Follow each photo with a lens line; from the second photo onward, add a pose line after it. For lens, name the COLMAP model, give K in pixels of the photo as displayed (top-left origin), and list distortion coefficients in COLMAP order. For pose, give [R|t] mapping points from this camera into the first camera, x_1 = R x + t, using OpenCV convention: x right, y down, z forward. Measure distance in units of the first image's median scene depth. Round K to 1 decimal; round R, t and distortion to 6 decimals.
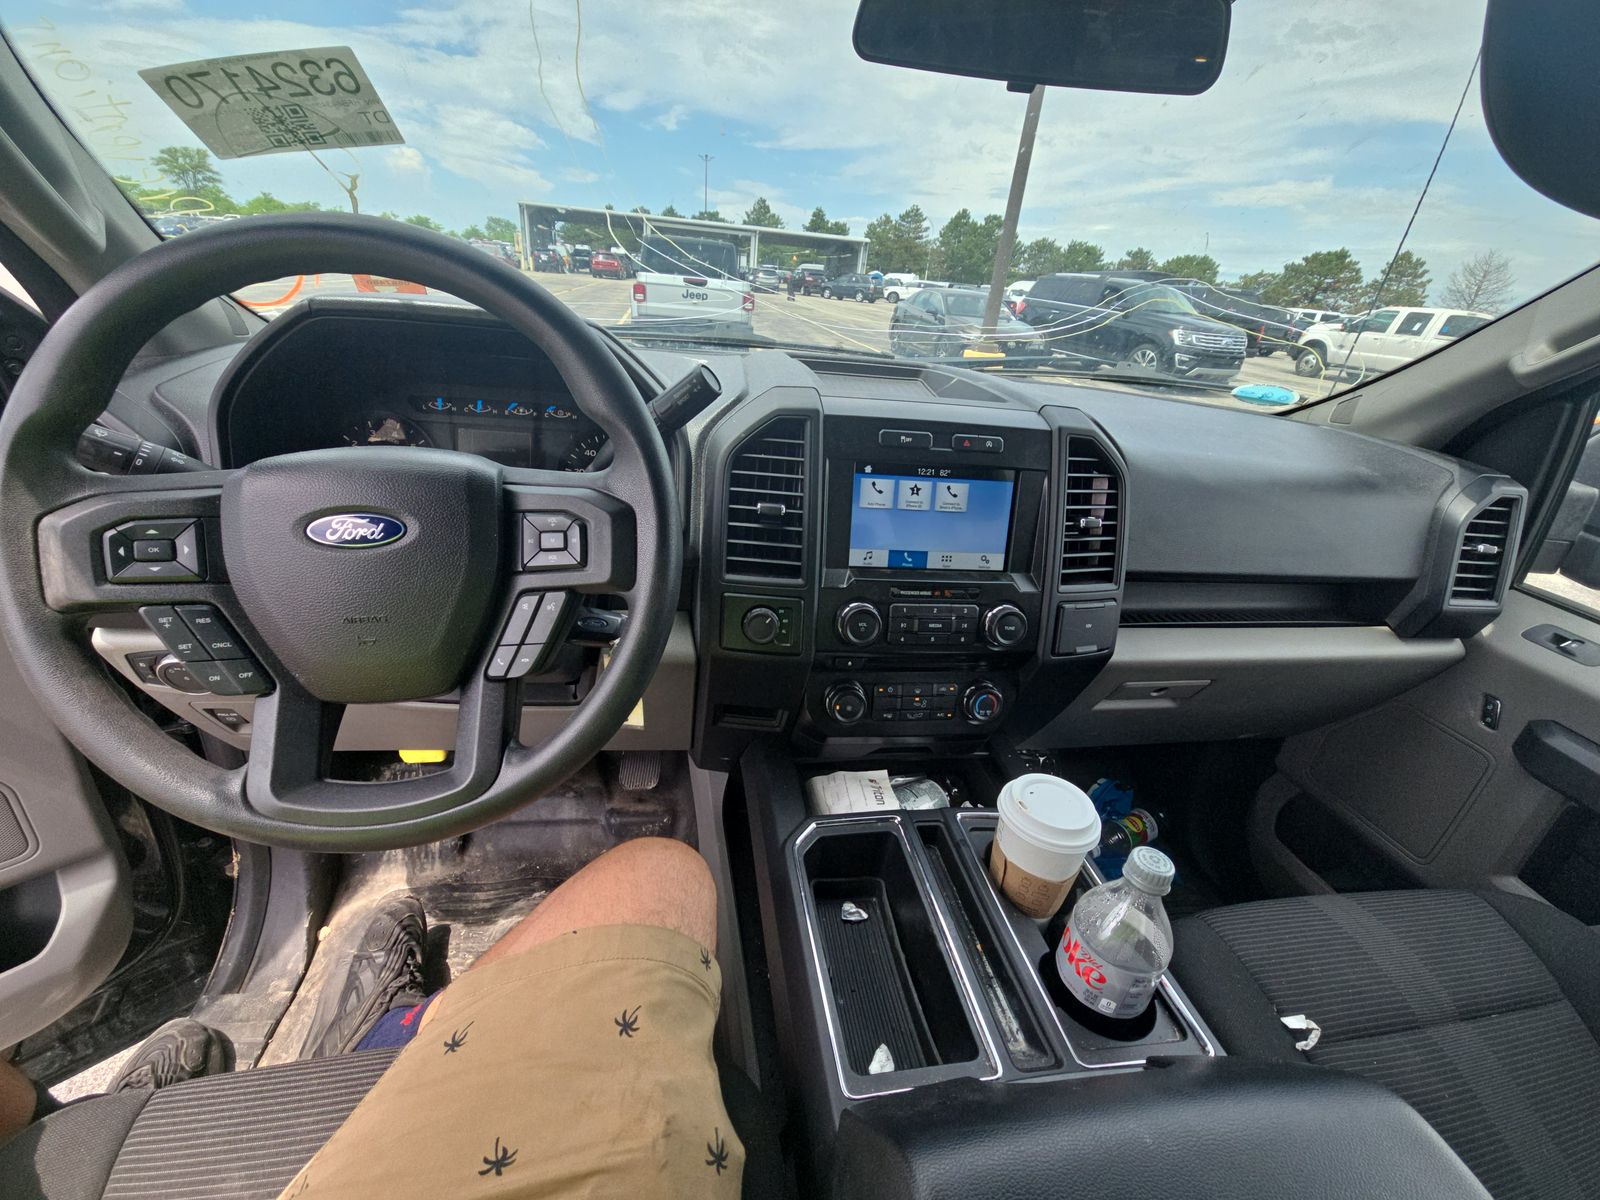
lens RADIAL K [[644.3, 0, 798.7], [0, 644.3, 607.9], [0, 0, 1]] dist [0.003847, -0.006214]
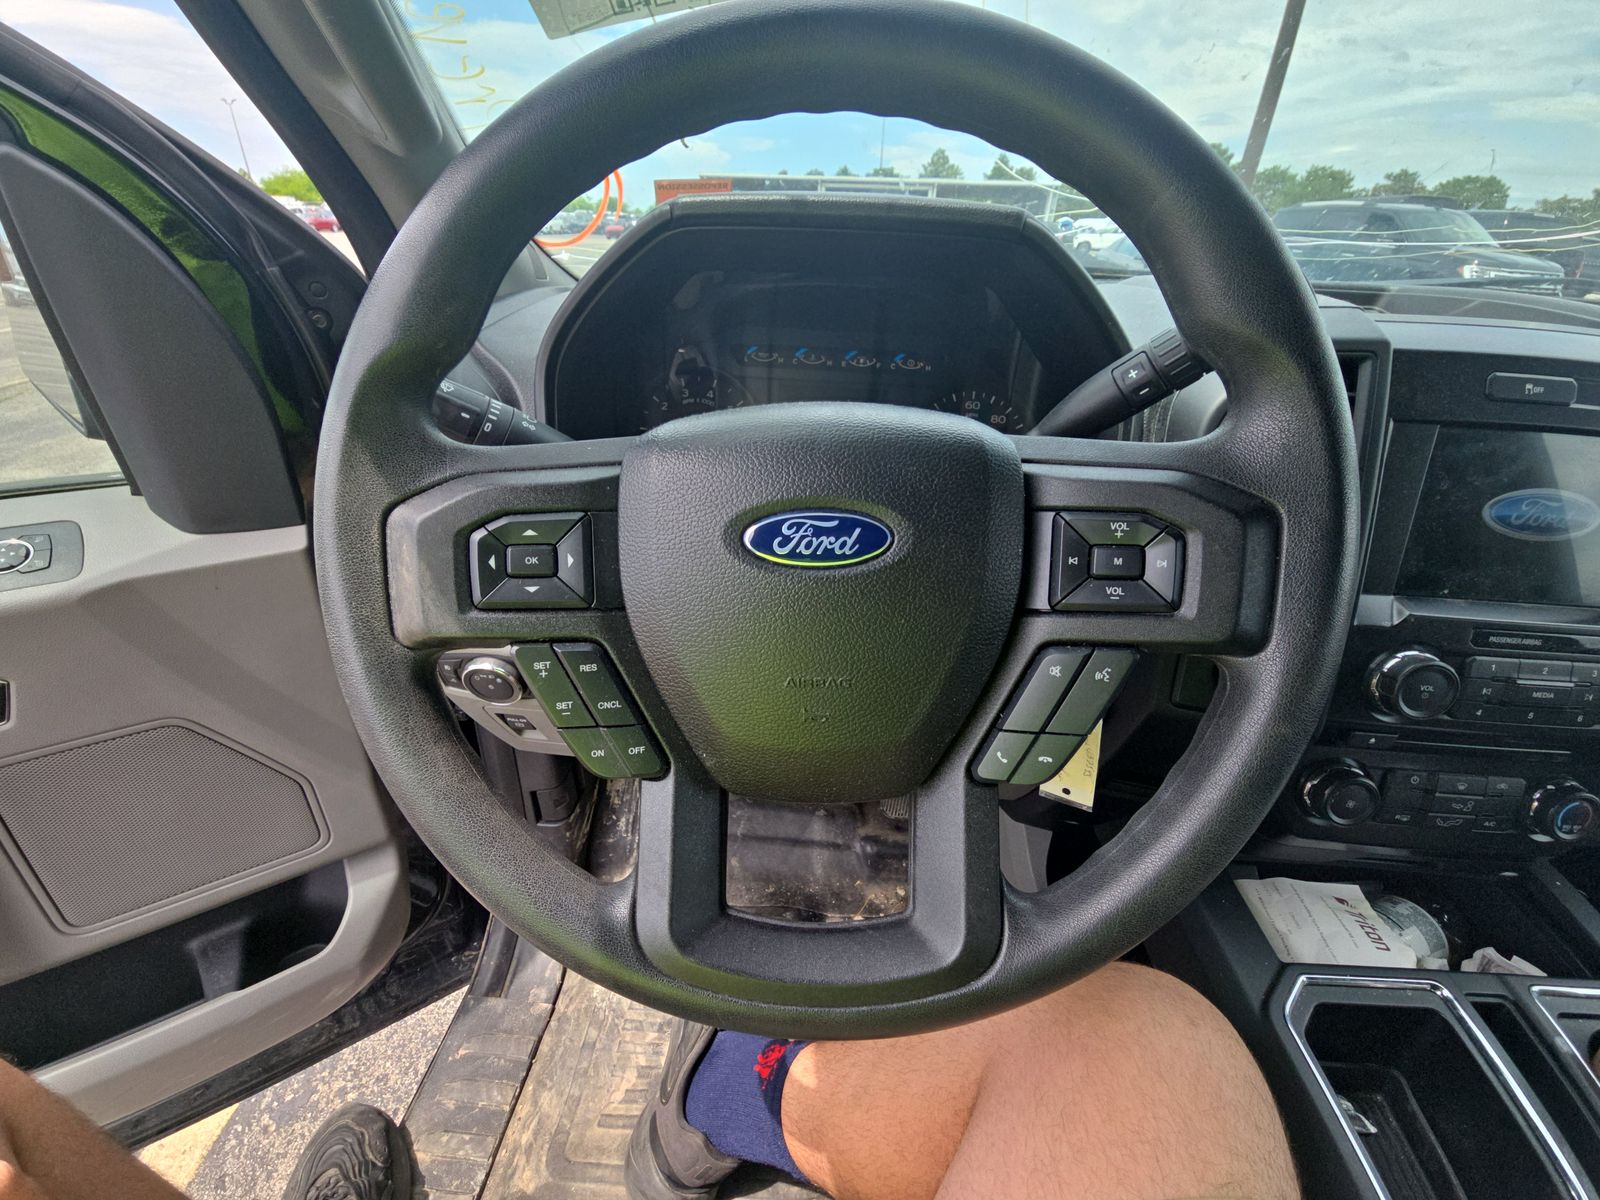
lens RADIAL K [[644.3, 0, 796.9], [0, 644.3, 605.4], [0, 0, 1]] dist [0.003847, -0.006214]
pose [[0.974107, 0.057021, -0.218779, -0.331095], [-0.047981, 0.997769, 0.046419, -0.049516], [0.220938, -0.034720, 0.974670, 0.231749]]
